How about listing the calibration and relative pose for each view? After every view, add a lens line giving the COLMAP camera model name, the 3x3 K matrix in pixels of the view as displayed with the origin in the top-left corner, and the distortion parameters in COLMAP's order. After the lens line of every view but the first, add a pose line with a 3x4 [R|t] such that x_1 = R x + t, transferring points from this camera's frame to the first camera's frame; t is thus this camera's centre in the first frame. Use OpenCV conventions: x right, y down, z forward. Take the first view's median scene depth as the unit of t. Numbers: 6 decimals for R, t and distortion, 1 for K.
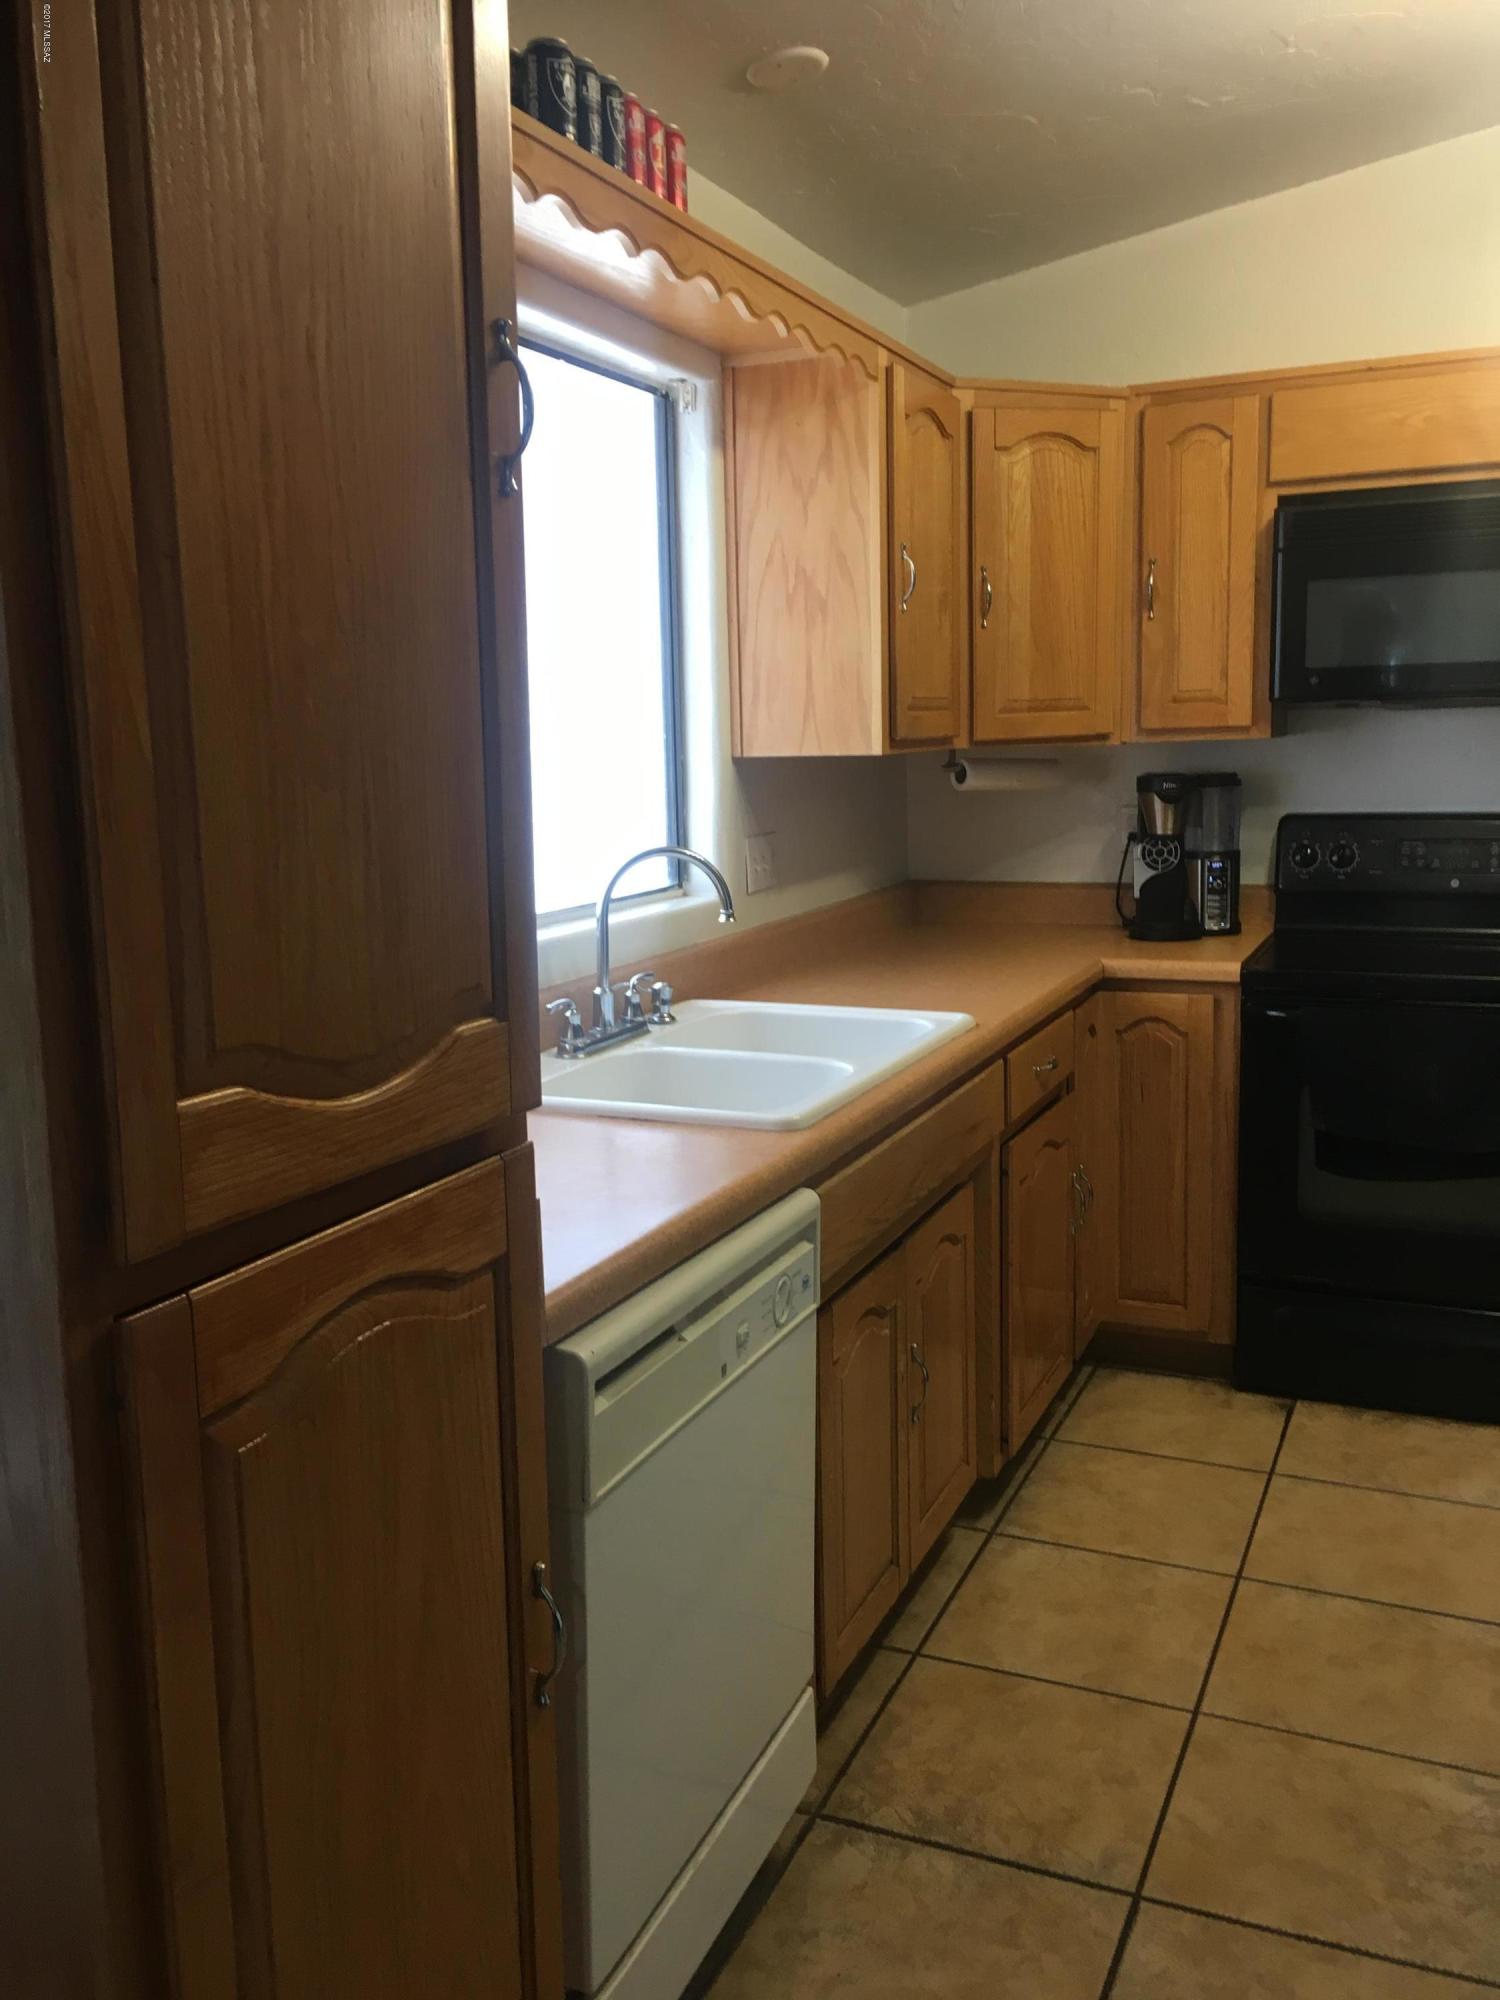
lens RADIAL K [[1697.4, 0, 747.6], [0, 1697.4, 988.5], [0, 0, 1]] dist [0.081877, -0.110979]
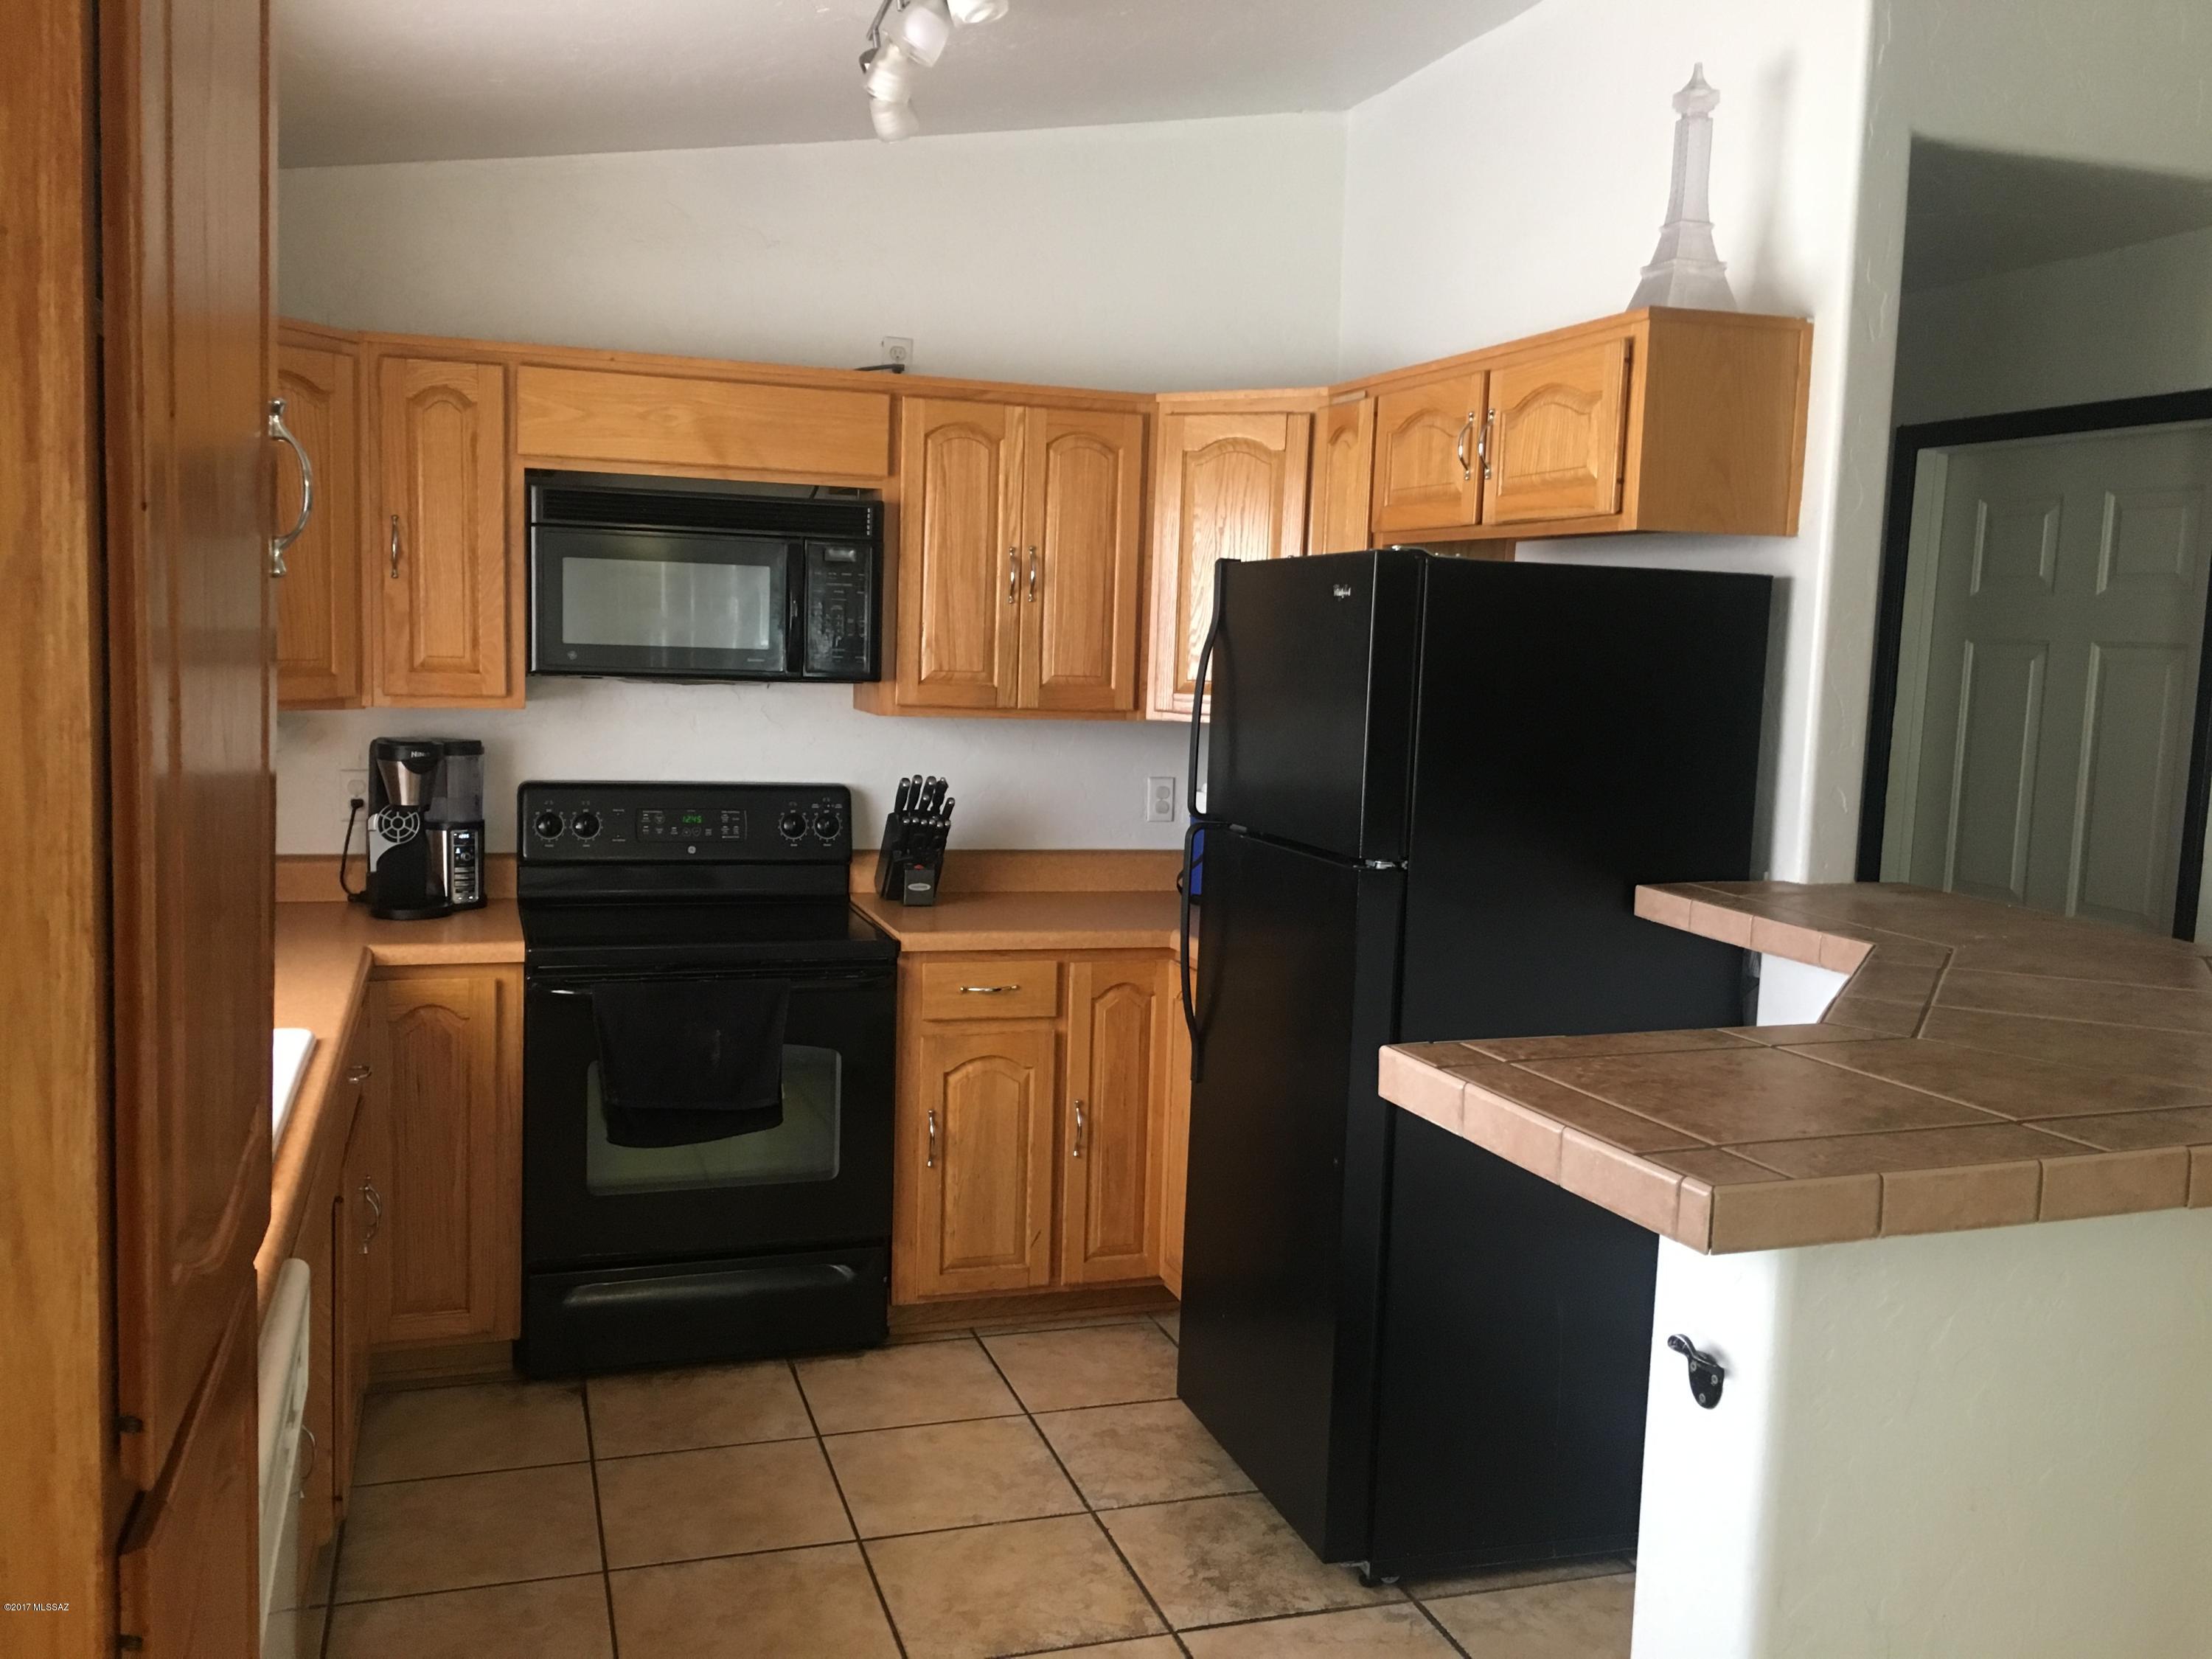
lens RADIAL K [[1877.3, 0, 1094.5], [0, 1877.3, 820.6], [0, 0, 1]] dist [0.081877, -0.110979]
pose [[0.745059, -0.020513, 0.666683, -0.201459], [0.051177, 0.998339, -0.026476, -0.041933], [-0.665033, 0.053845, 0.744871, -0.027767]]
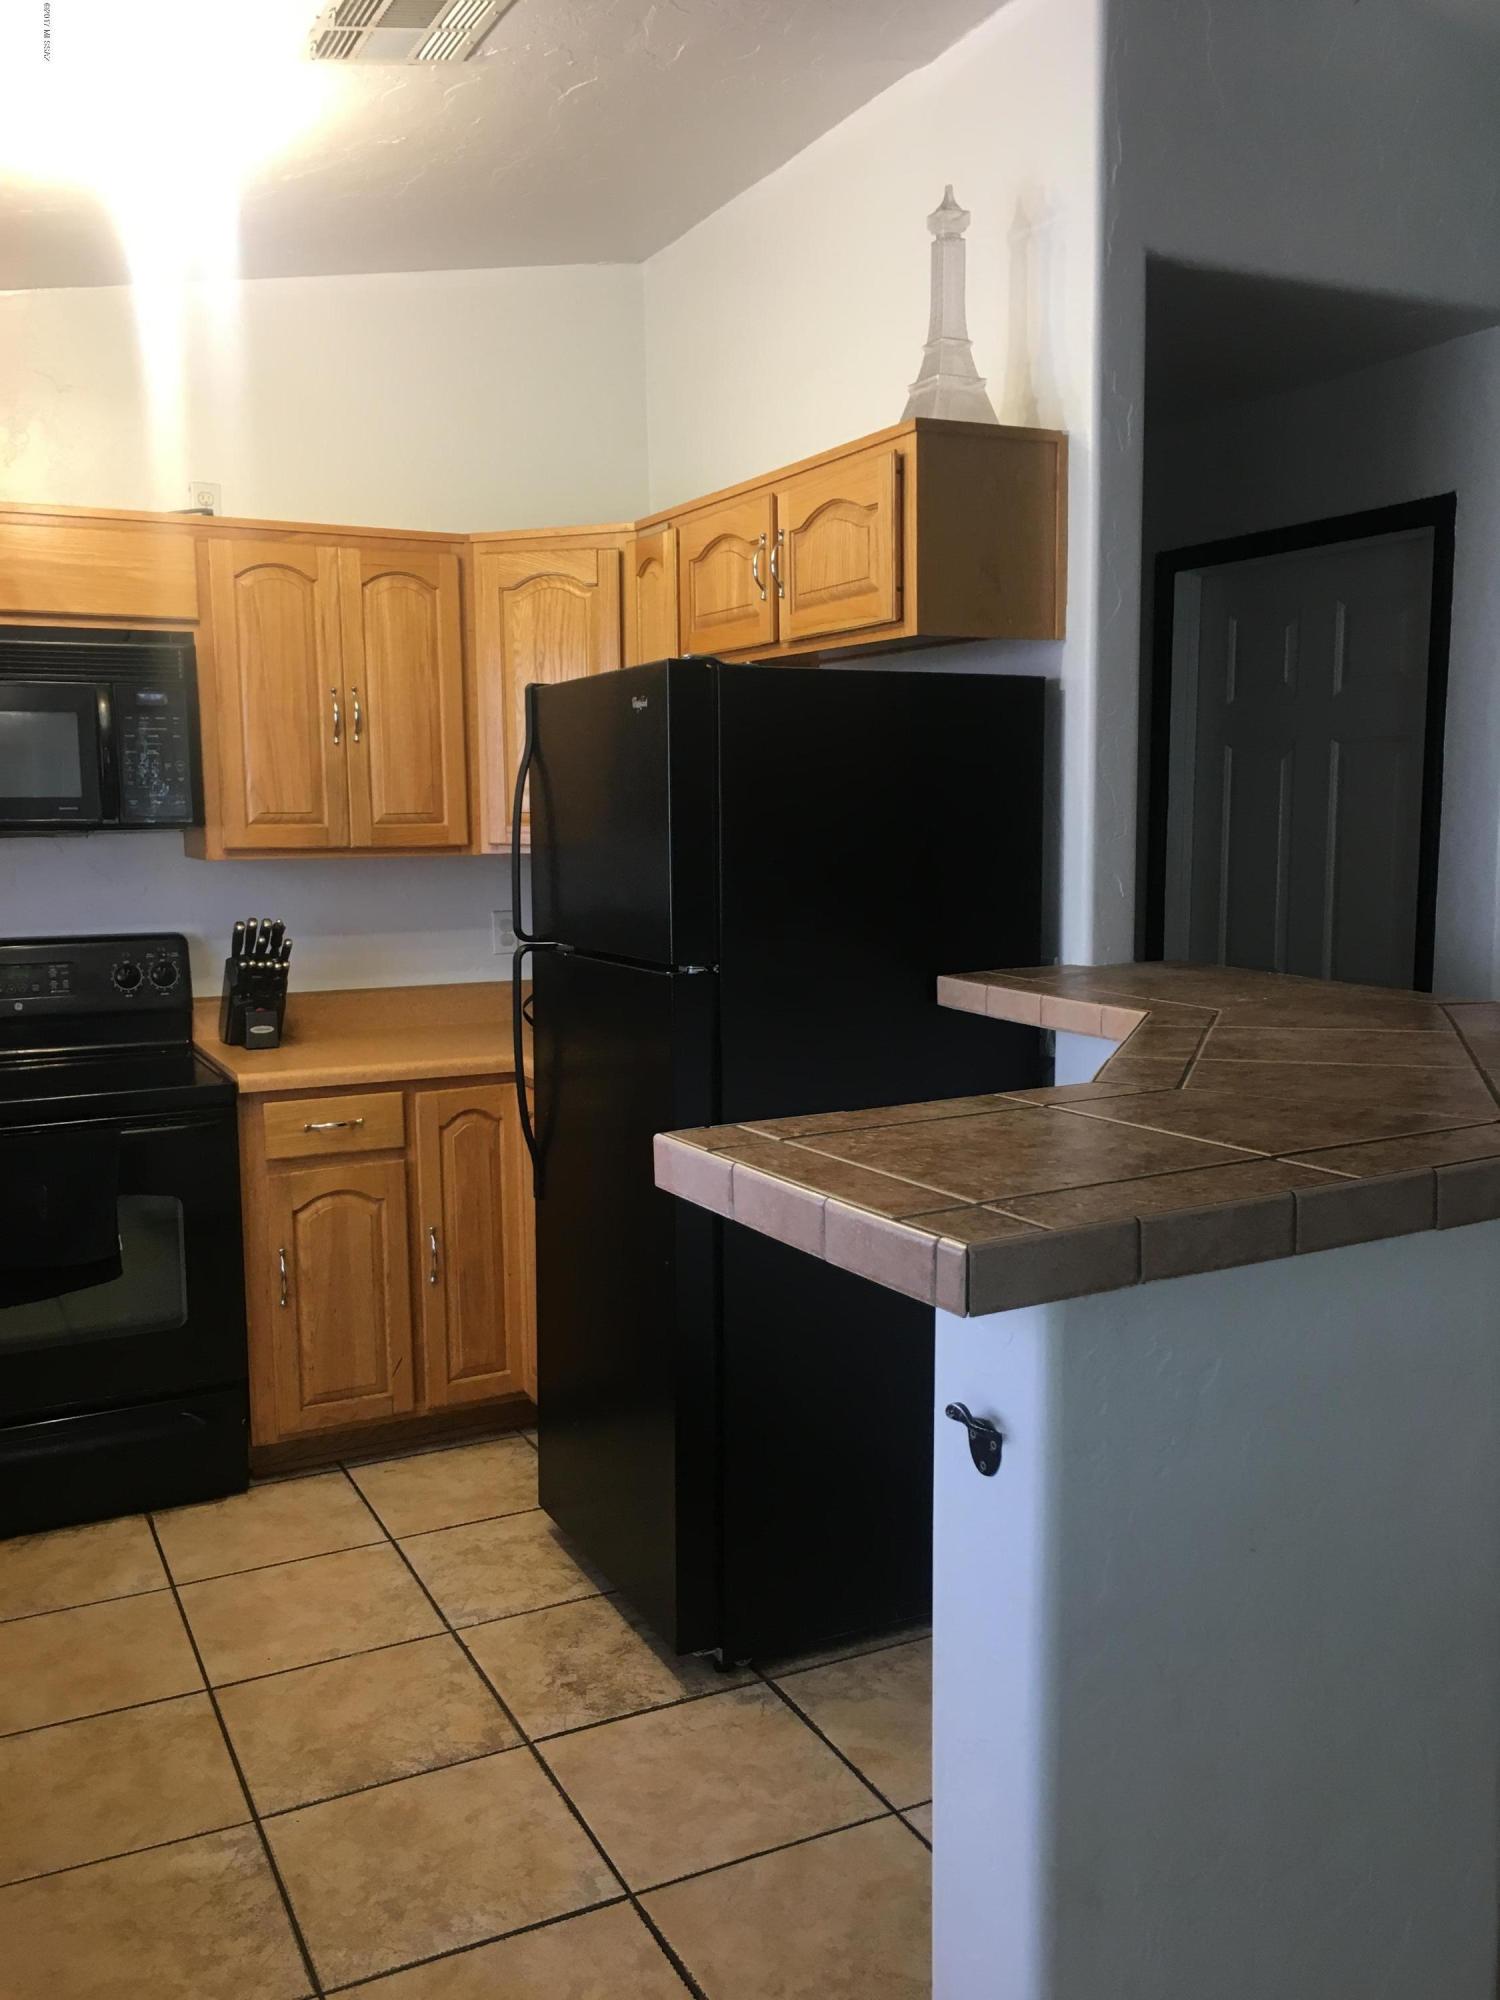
lens RADIAL K [[1697.4, 0, 754.9], [0, 1697.4, 988.5], [0, 0, 1]] dist [0.081877, -0.110979]
pose [[0.635701, -0.068985, 0.768847, -0.115544], [0.112726, 0.993618, -0.004051, -0.021105], [-0.763660, 0.089244, 0.639421, 0.001324]]
